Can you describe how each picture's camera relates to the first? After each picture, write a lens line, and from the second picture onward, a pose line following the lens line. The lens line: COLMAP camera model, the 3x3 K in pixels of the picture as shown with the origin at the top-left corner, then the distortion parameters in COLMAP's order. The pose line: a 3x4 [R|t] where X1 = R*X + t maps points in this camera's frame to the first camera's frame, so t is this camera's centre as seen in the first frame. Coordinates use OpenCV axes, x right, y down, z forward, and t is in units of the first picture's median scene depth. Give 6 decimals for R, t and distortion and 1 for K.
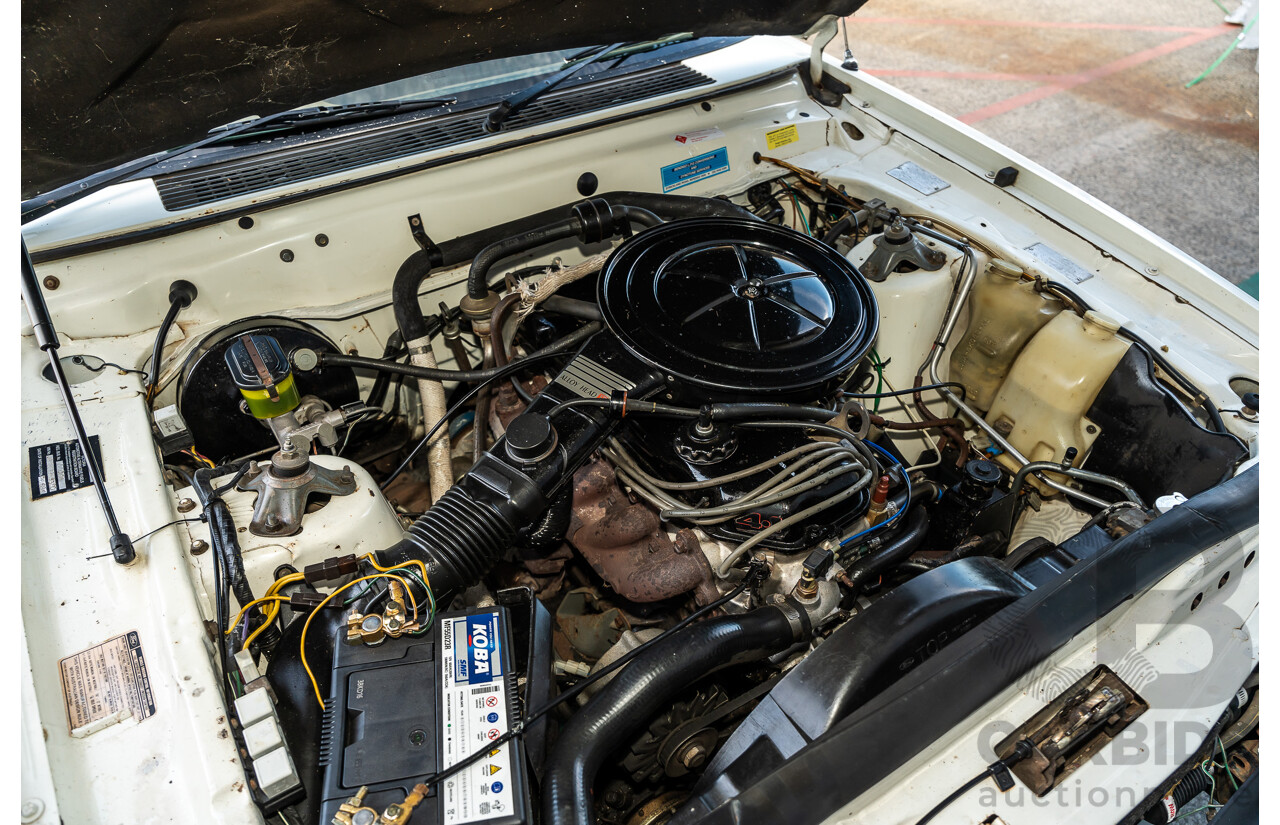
lens RADIAL K [[829.2, 0, 644.9], [0, 829.2, 407.3], [0, 0, 1]] dist [-0.001844, -0.001602]
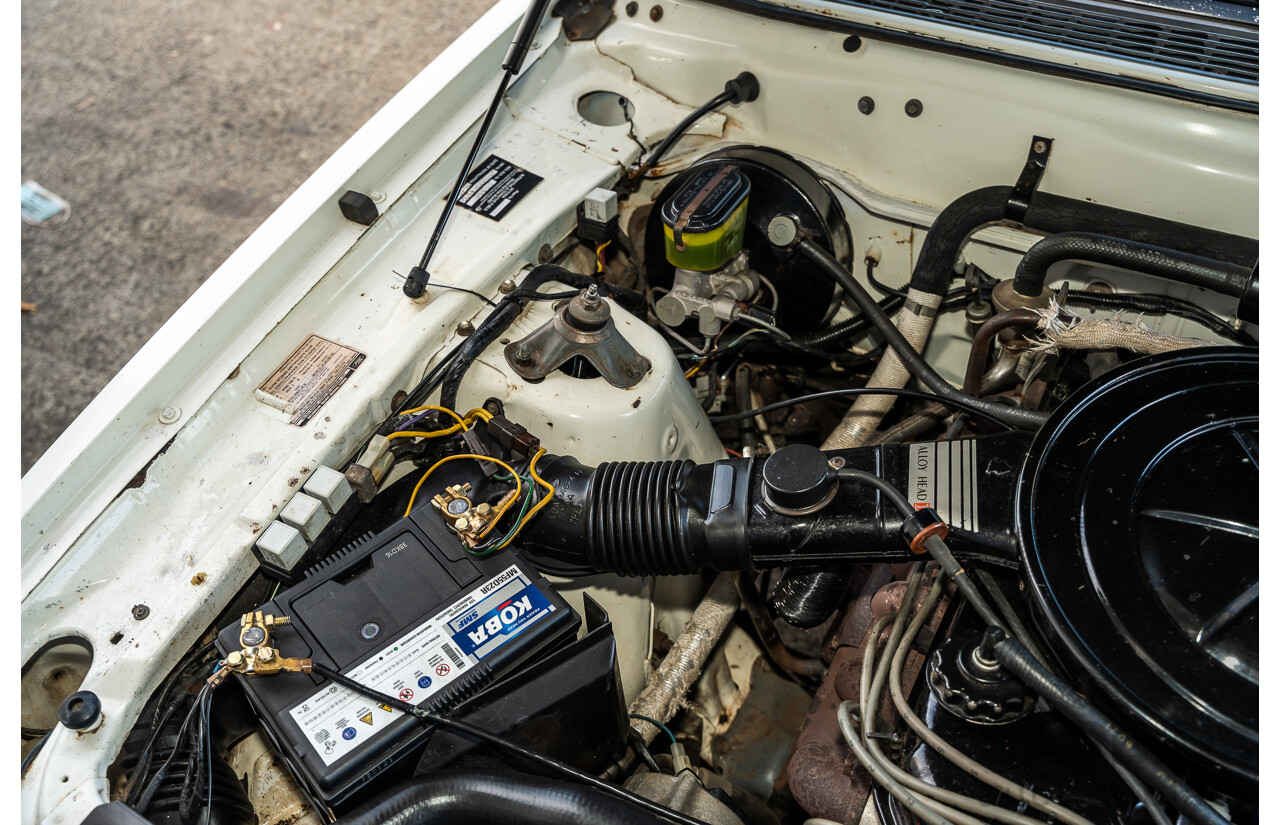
lens RADIAL K [[1162.6, 0, 641.5], [0, 1162.6, 415.7], [0, 0, 1]] dist [0.005496, 0.000000]
pose [[0.479451, 0.605369, -0.635338, 0.449455], [-0.540374, 0.774099, 0.329797, -0.298645], [0.691464, 0.185198, 0.698269, 0.267631]]
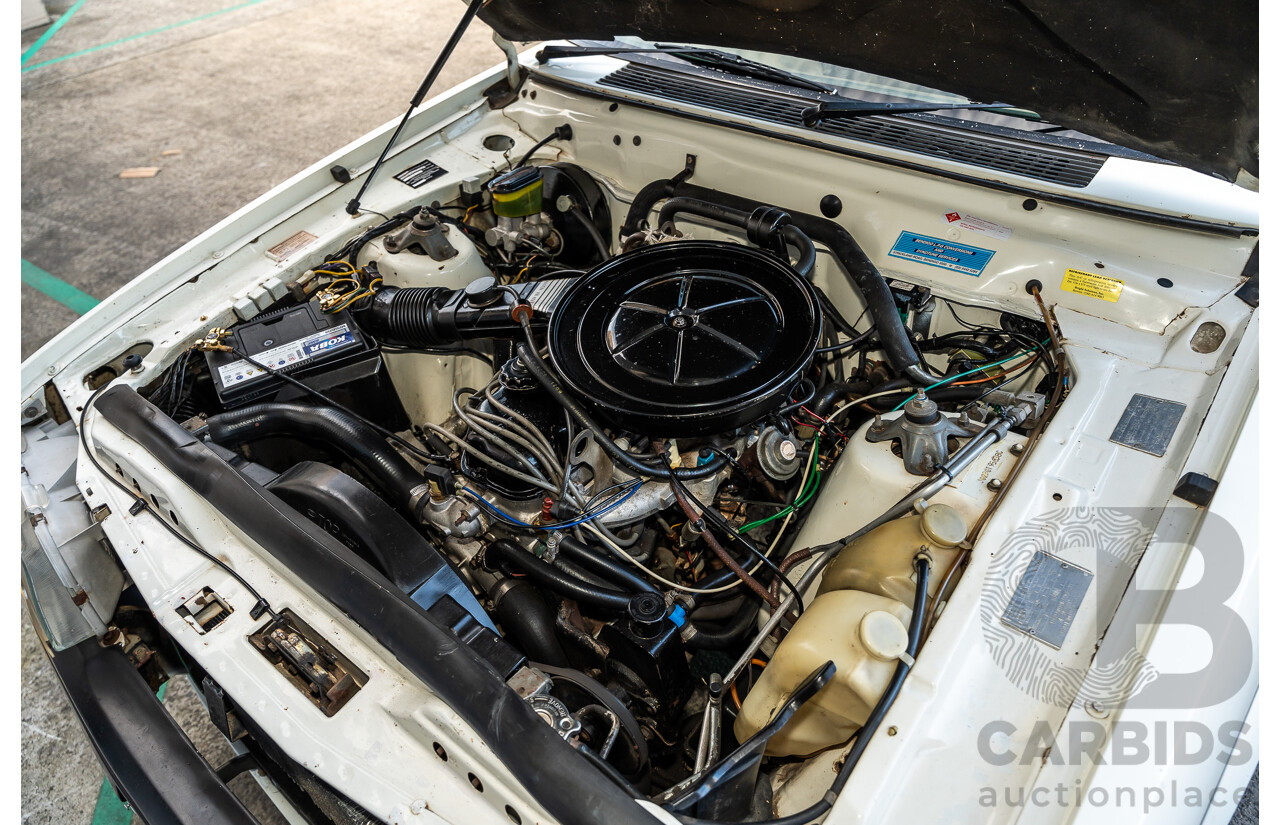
lens RADIAL K [[829.2, 0, 642.8], [0, 829.2, 412.6], [0, 0, 1]] dist [-0.001844, -0.001602]
pose [[0.321740, 0.600938, -0.731681, 1.259542], [-0.563728, 0.742455, 0.361900, -0.542636], [0.760720, 0.296031, 0.577643, 0.552755]]
